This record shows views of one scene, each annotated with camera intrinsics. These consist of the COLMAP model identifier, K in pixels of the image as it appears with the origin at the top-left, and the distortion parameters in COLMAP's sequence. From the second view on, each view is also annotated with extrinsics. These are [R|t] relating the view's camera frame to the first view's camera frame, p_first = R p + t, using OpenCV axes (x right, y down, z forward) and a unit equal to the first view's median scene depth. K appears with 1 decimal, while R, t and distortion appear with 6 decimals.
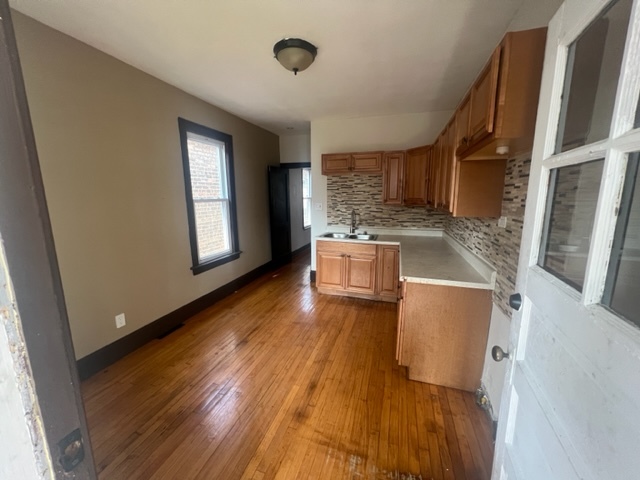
lens RADIAL K [[257.2, 0, 321.1], [0, 257.2, 238.0], [0, 0, 1]] dist [0.000264, 0.000040]
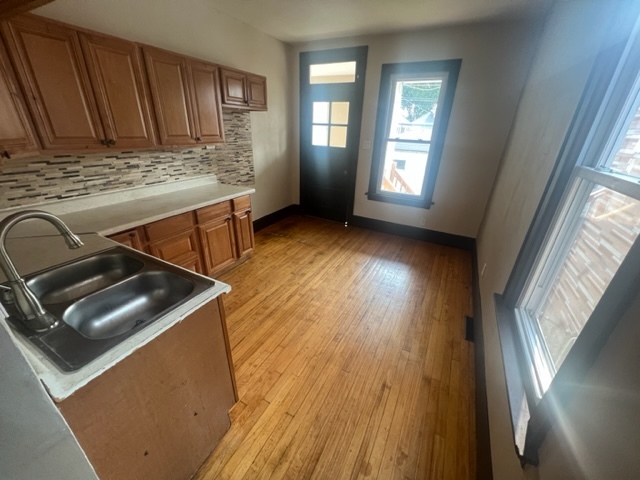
lens RADIAL K [[257.2, 0, 319.7], [0, 257.2, 240.5], [0, 0, 1]] dist [0.000264, 0.000040]
pose [[-0.981671, -0.105858, 0.158480, -0.243936], [0.001096, 0.828405, 0.560128, -0.314858], [-0.190580, 0.550035, -0.813106, 1.674616]]
